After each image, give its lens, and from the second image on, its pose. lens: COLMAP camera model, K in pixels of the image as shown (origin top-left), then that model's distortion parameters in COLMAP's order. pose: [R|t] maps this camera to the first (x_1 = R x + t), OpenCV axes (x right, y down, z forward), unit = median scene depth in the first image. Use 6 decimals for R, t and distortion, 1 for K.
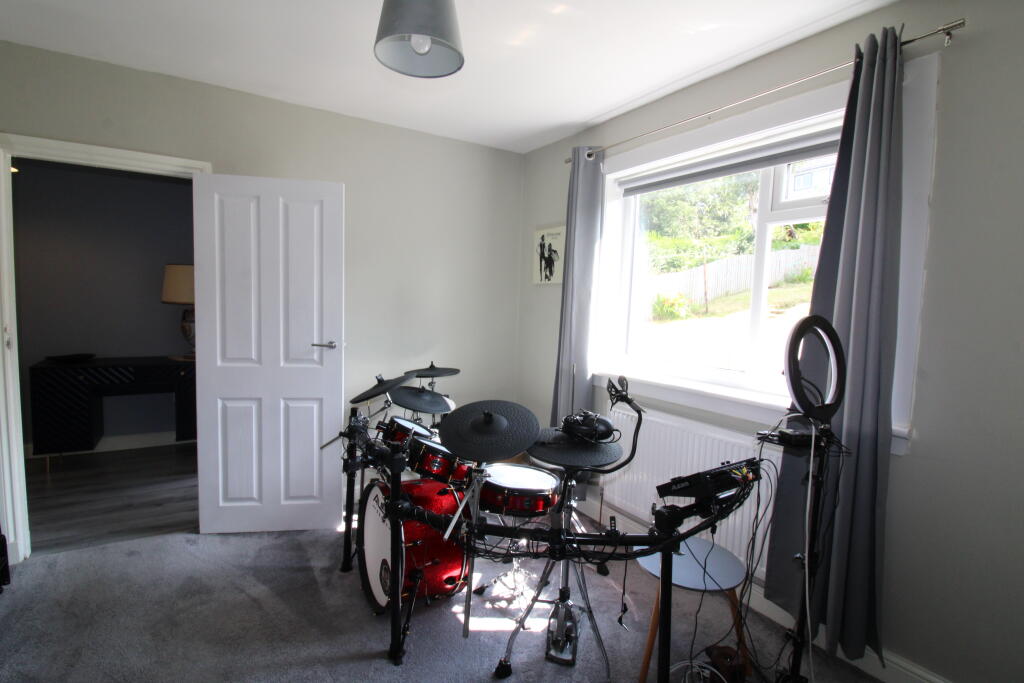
lens RADIAL K [[488.1, 0, 508.4], [0, 488.1, 337.5], [0, 0, 1]] dist [-0.003402, -0.000476]
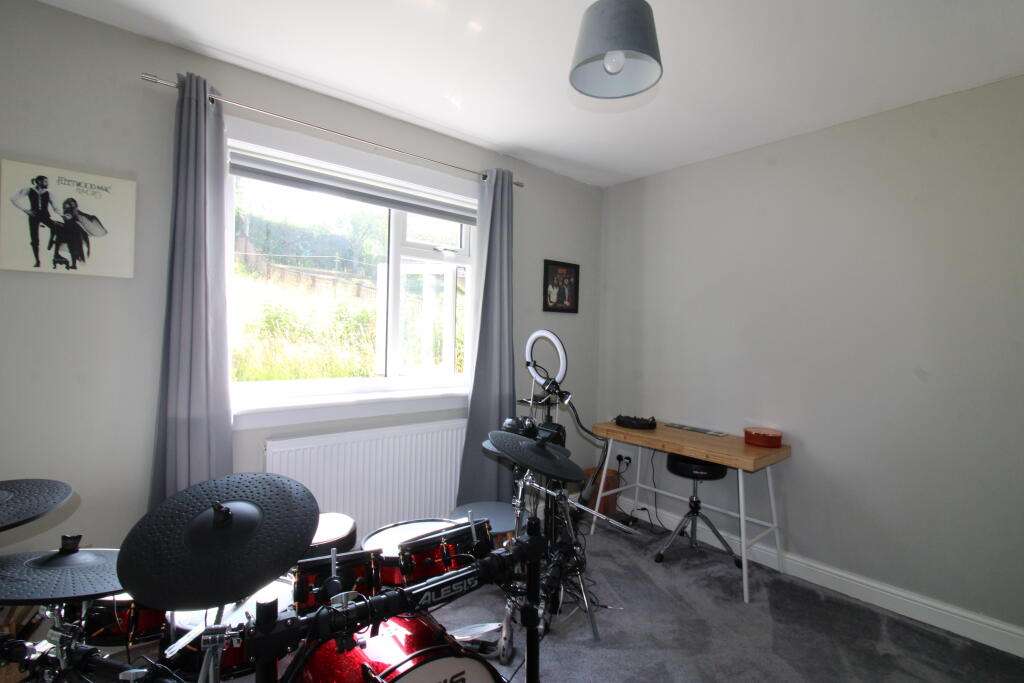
lens RADIAL K [[488.1, 0, 508.4], [0, 488.1, 337.5], [0, 0, 1]] dist [-0.003402, -0.000476]
pose [[-0.155131, -0.047994, 0.986727, -0.510264], [0.048752, 0.997230, 0.056170, -0.049846], [-0.986690, 0.056818, -0.152361, 0.621224]]
